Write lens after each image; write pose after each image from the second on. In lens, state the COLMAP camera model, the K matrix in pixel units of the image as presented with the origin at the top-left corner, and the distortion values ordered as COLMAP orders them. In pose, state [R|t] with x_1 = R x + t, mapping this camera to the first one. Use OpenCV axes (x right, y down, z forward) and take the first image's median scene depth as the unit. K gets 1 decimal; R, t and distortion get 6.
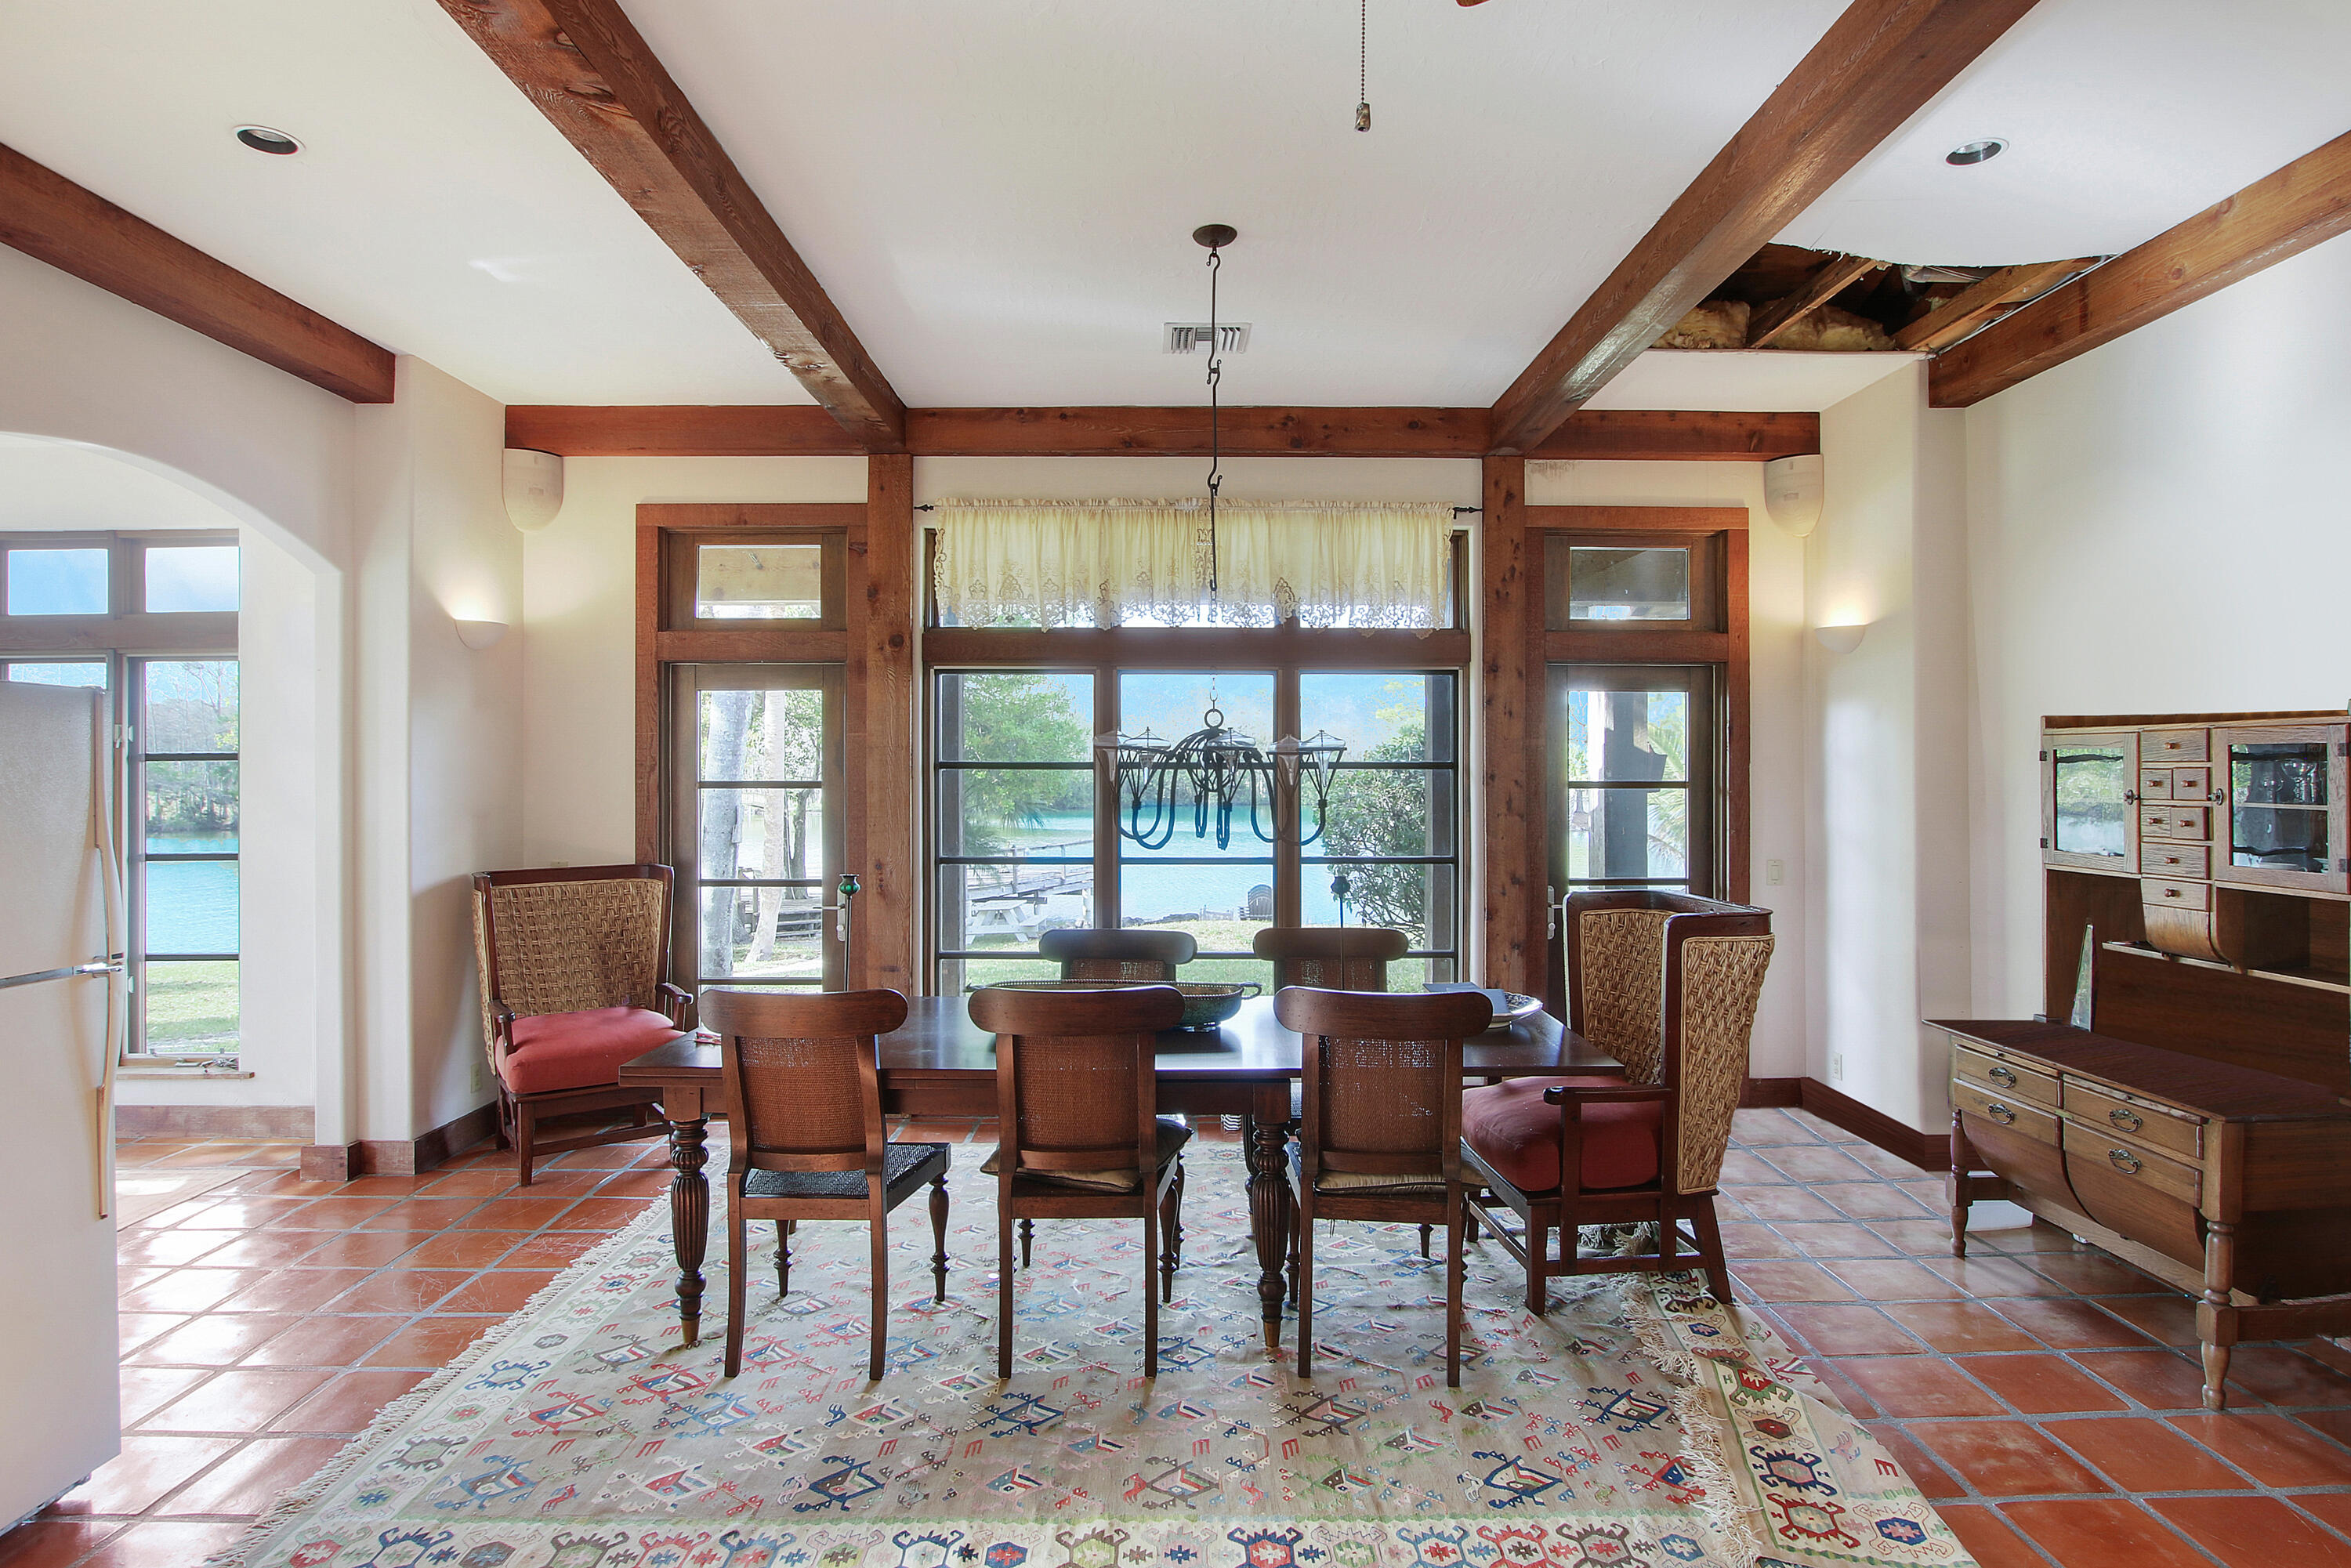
lens RADIAL K [[1191.8, 0, 1178.7], [0, 1191.8, 774.7], [0, 0, 1]] dist [-0.019749, 0.000391]
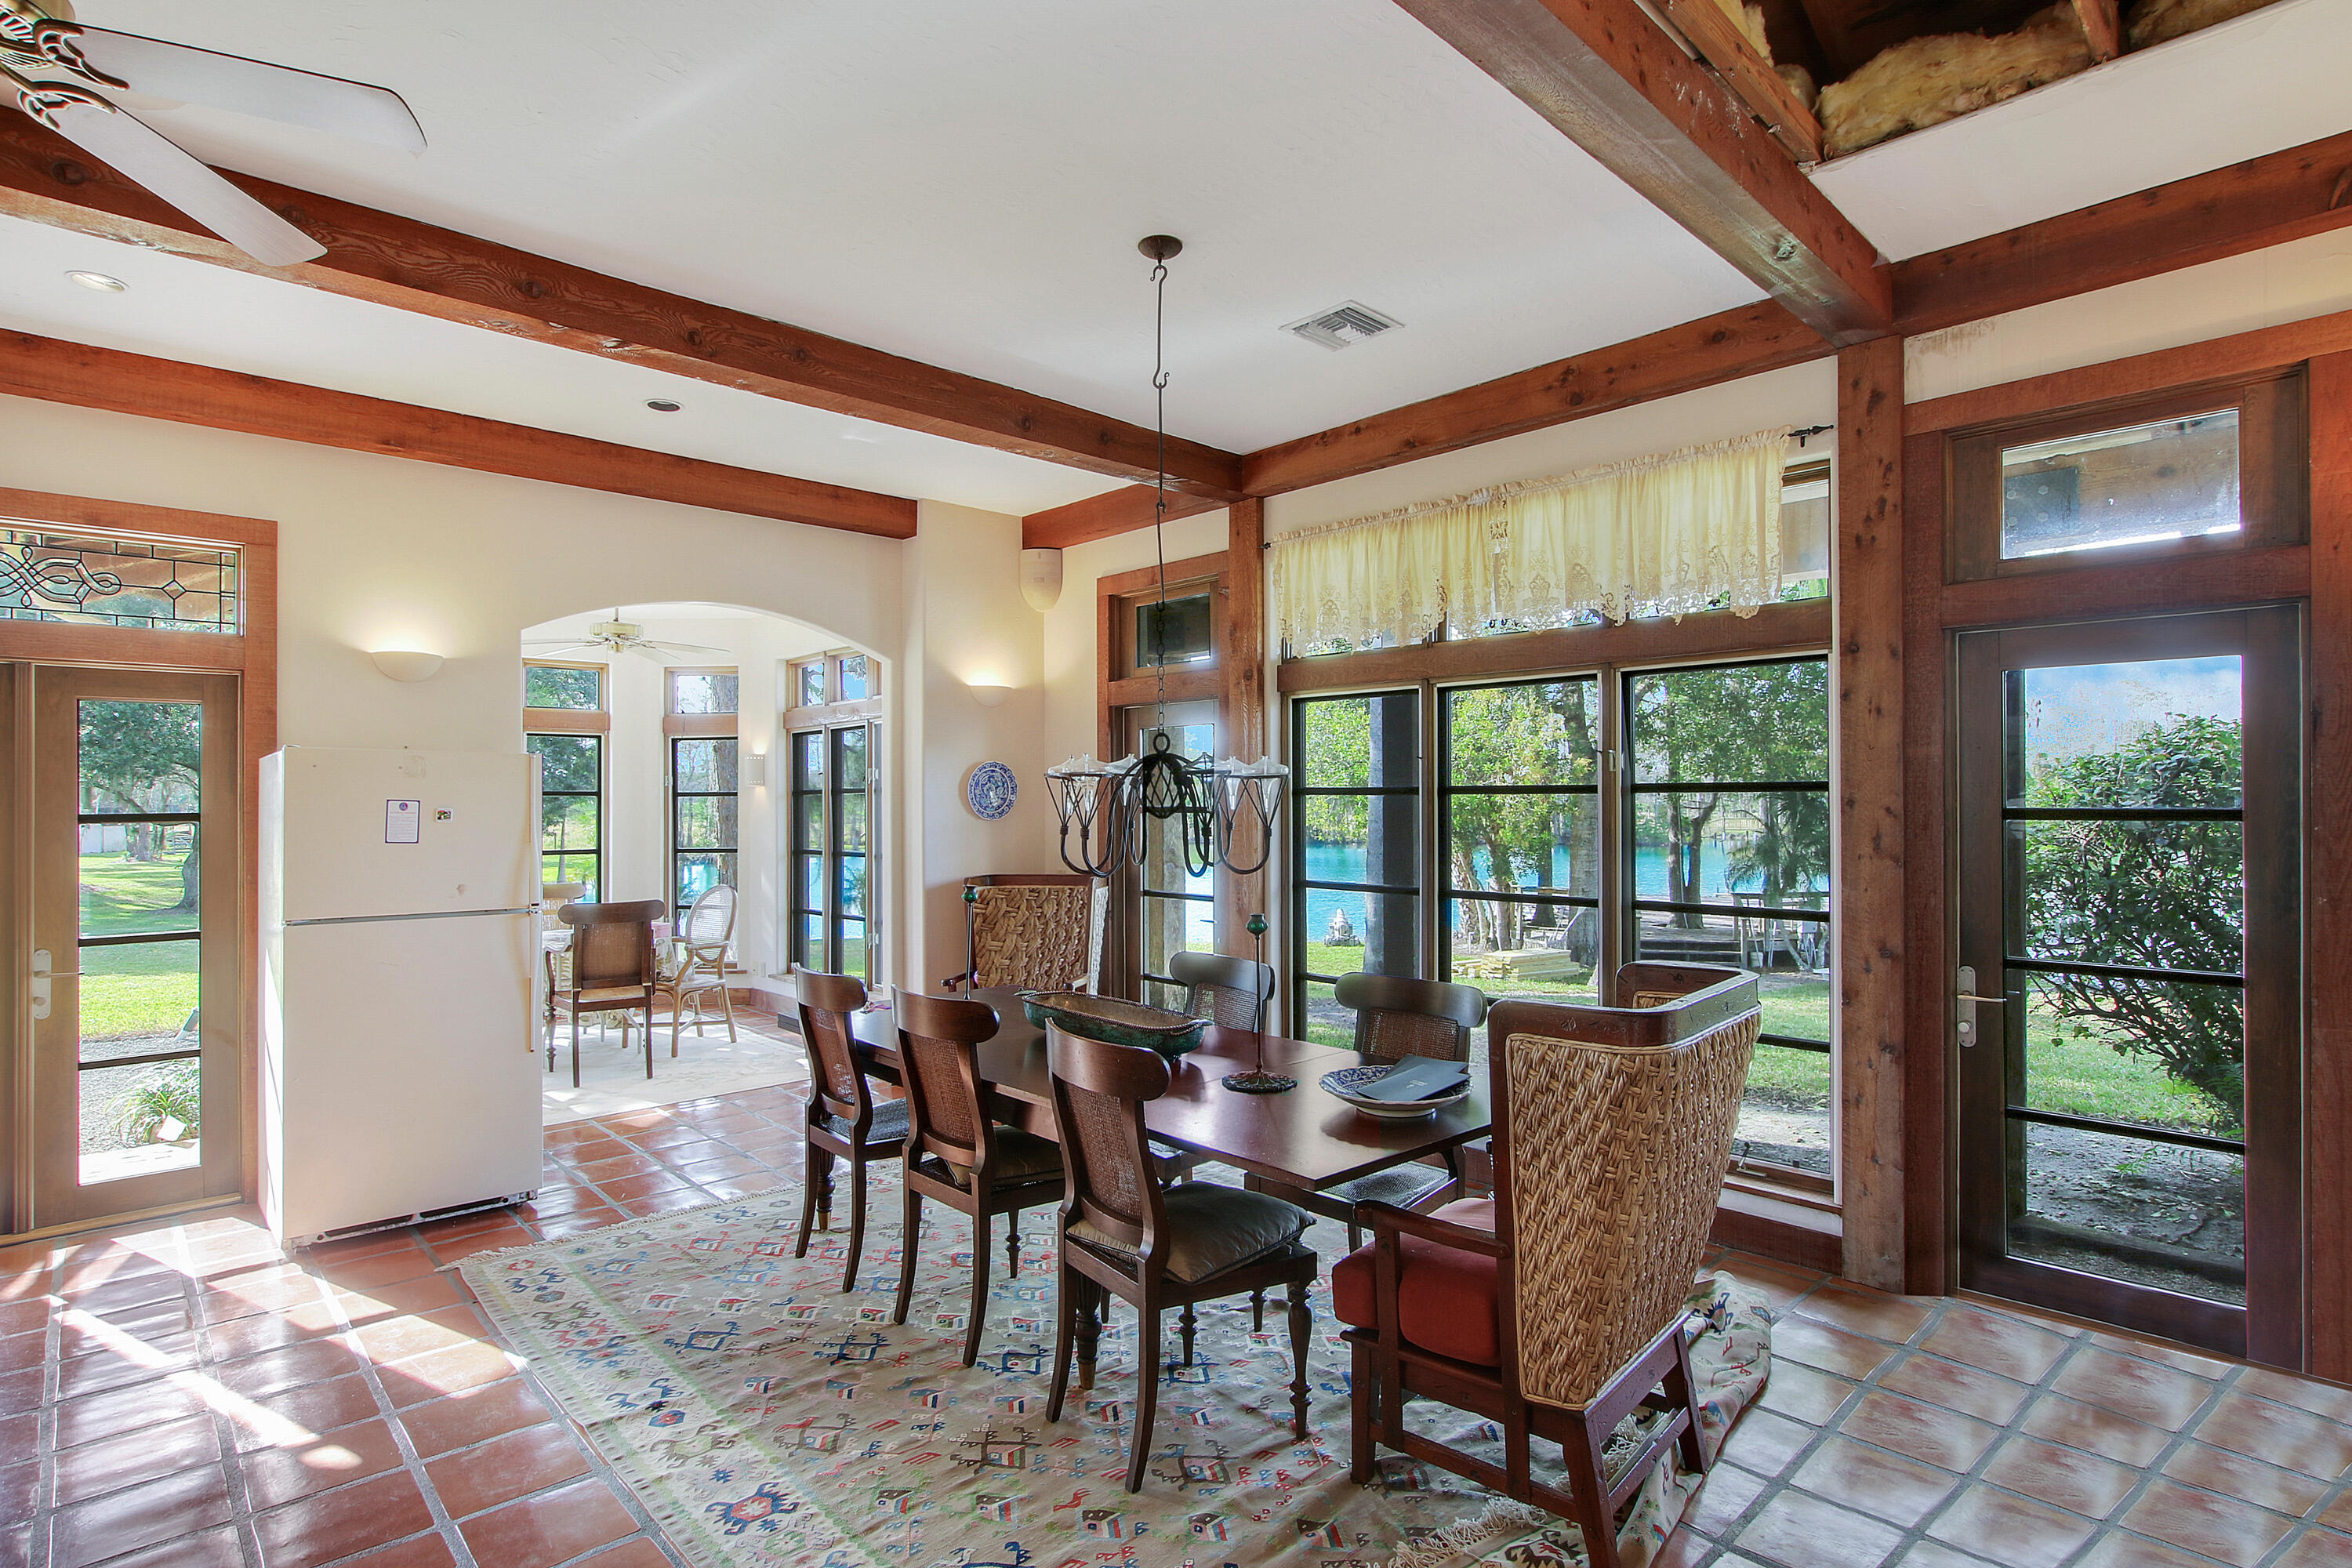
lens RADIAL K [[1172.9, 0, 1176.4], [0, 1172.9, 797.3], [0, 0, 1]] dist [-0.004339, 0.000006]
pose [[0.684617, -0.002720, -0.728898, 0.496357], [0.002583, 0.999996, -0.001306, -0.001232], [0.728899, -0.000989, 0.684621, 0.234752]]
